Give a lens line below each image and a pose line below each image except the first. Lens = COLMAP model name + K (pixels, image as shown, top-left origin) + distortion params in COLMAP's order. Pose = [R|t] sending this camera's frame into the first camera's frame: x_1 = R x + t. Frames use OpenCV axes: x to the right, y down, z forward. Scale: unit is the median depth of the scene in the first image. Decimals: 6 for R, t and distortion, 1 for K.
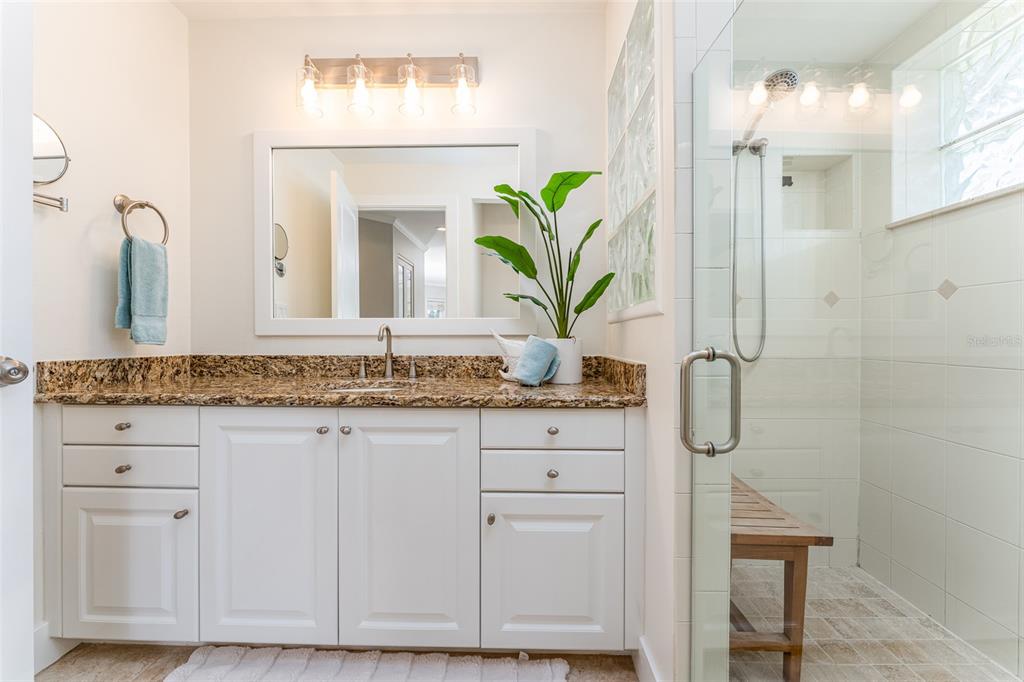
lens RADIAL K [[411.3, 0, 509.0], [0, 411.3, 340.3], [0, 0, 1]] dist [-0.001543, 0.000009]
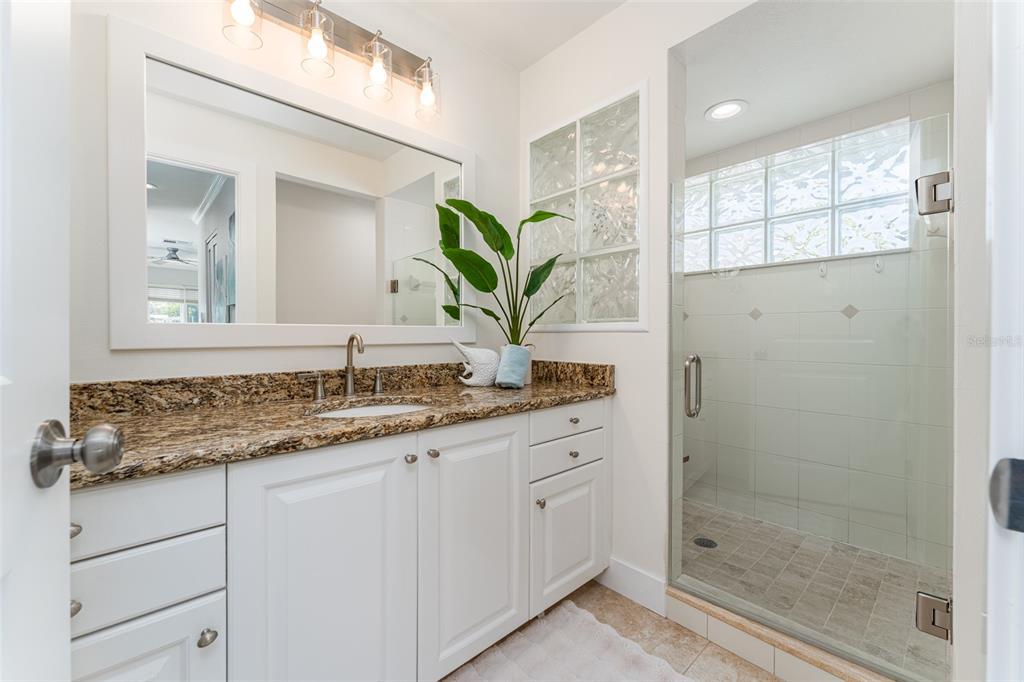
lens RADIAL K [[411.3, 0, 512.3], [0, 411.3, 335.7], [0, 0, 1]] dist [-0.001543, 0.000009]
pose [[0.714333, -0.002682, 0.699801, -0.647641], [0.003584, 0.999994, 0.000174, -0.031857], [-0.699797, 0.002384, 0.714338, 0.150310]]
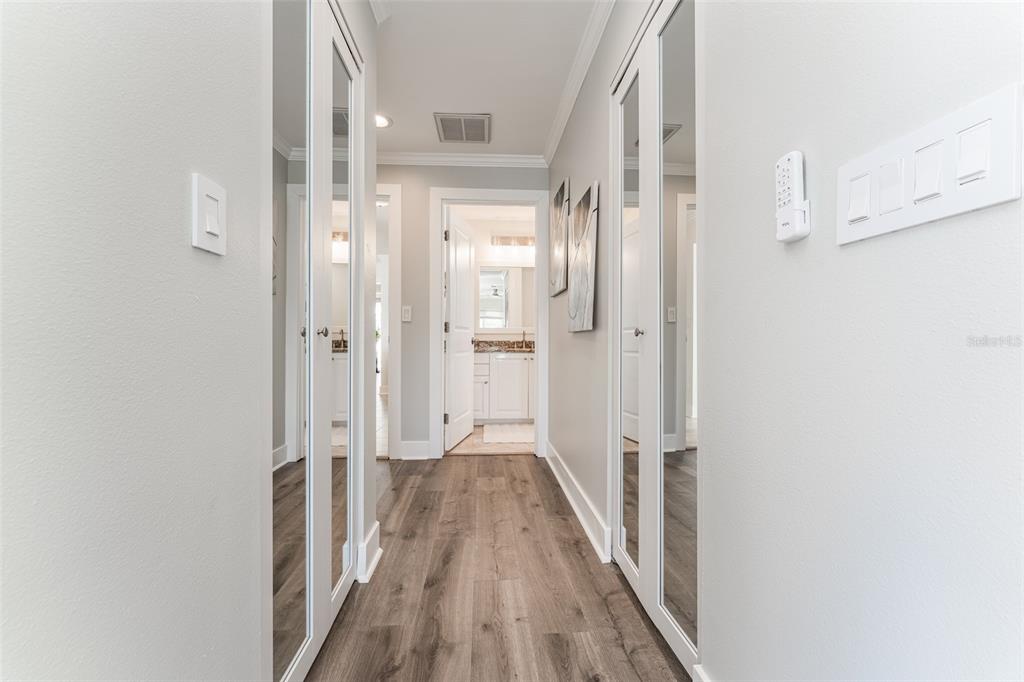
lens RADIAL K [[411.3, 0, 513.1], [0, 411.3, 340.7], [0, 0, 1]] dist [-0.001543, 0.000009]
pose [[0.994004, 0.013196, 0.108542, -0.686204], [-0.013309, 0.999911, 0.000321, 0.035869], [-0.108529, -0.001764, 0.994092, -1.910964]]
